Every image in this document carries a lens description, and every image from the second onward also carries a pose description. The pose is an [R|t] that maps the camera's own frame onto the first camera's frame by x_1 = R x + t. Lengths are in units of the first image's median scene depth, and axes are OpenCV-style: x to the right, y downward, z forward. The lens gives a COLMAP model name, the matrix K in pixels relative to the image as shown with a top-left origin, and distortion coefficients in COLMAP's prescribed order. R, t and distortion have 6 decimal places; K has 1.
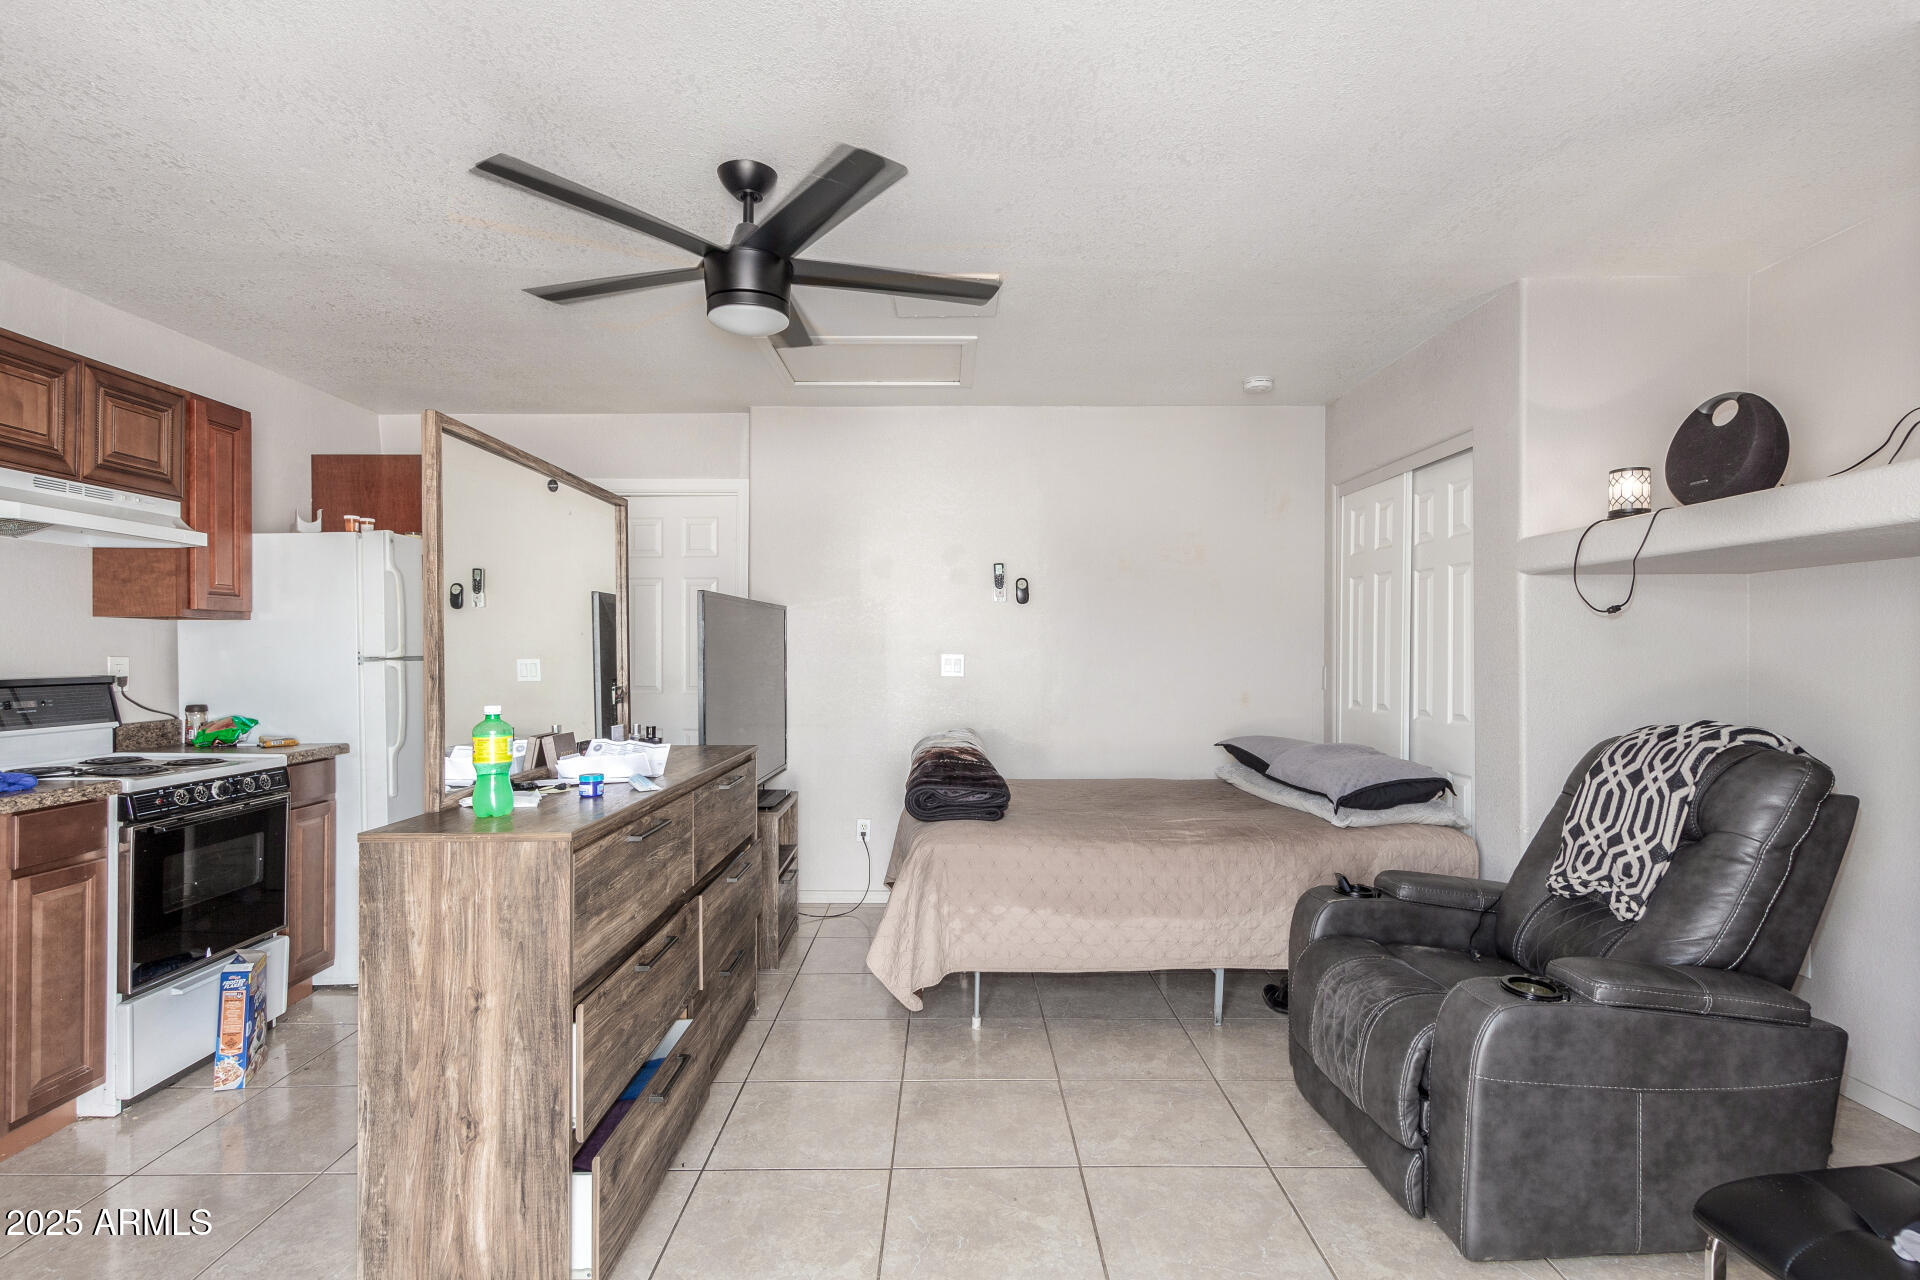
lens RADIAL K [[919.7, 0, 937.4], [0, 919.7, 646.2], [0, 0, 1]] dist [0.020926, -0.009510]
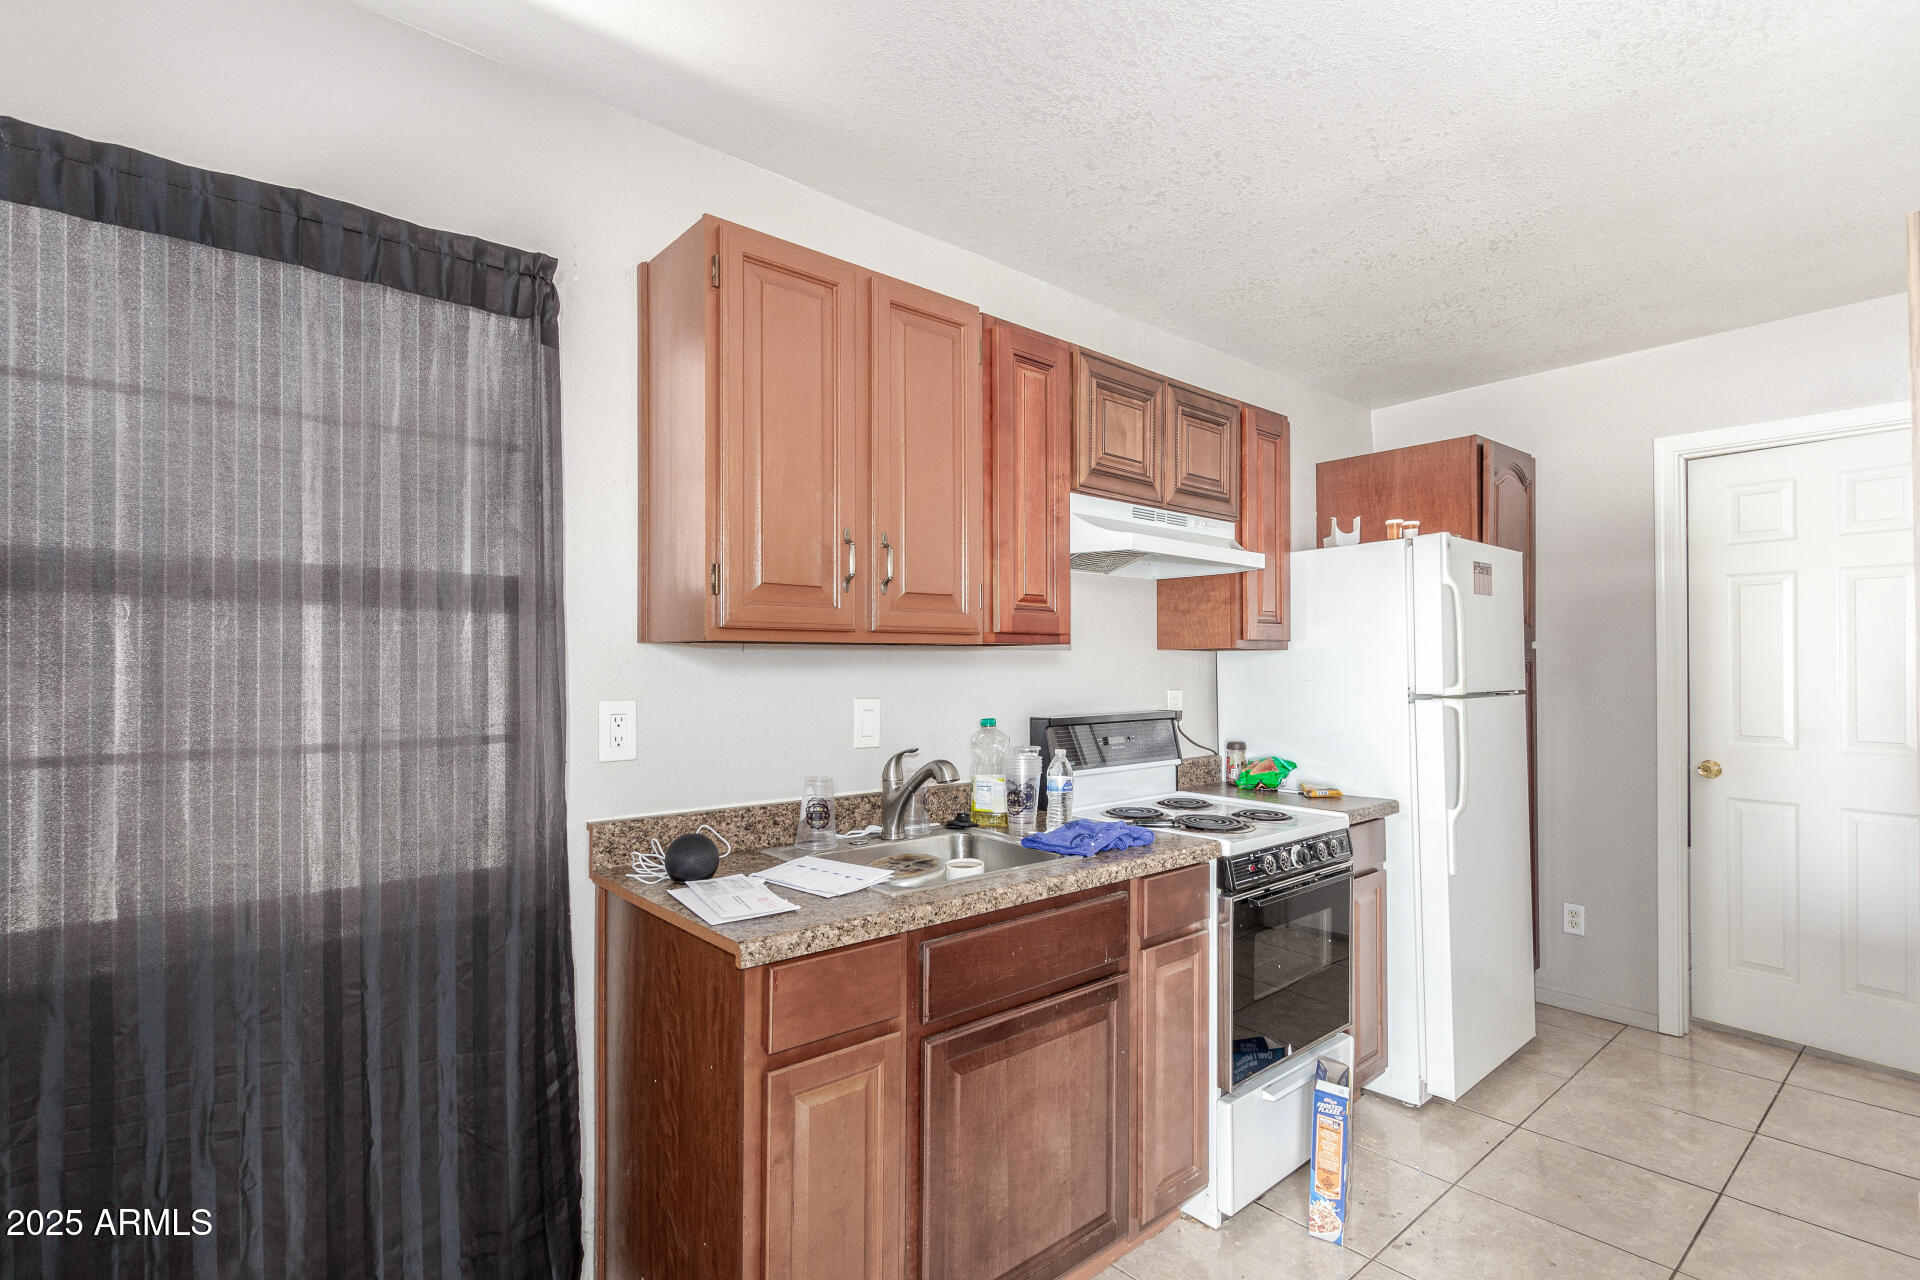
lens RADIAL K [[919.7, 0, 937.4], [0, 919.7, 646.2], [0, 0, 1]] dist [0.020926, -0.009510]
pose [[0.637563, -0.018366, -0.770179, -0.324282], [0.003078, 0.999769, -0.021293, -0.016715], [0.770392, 0.011206, 0.637472, 0.210464]]
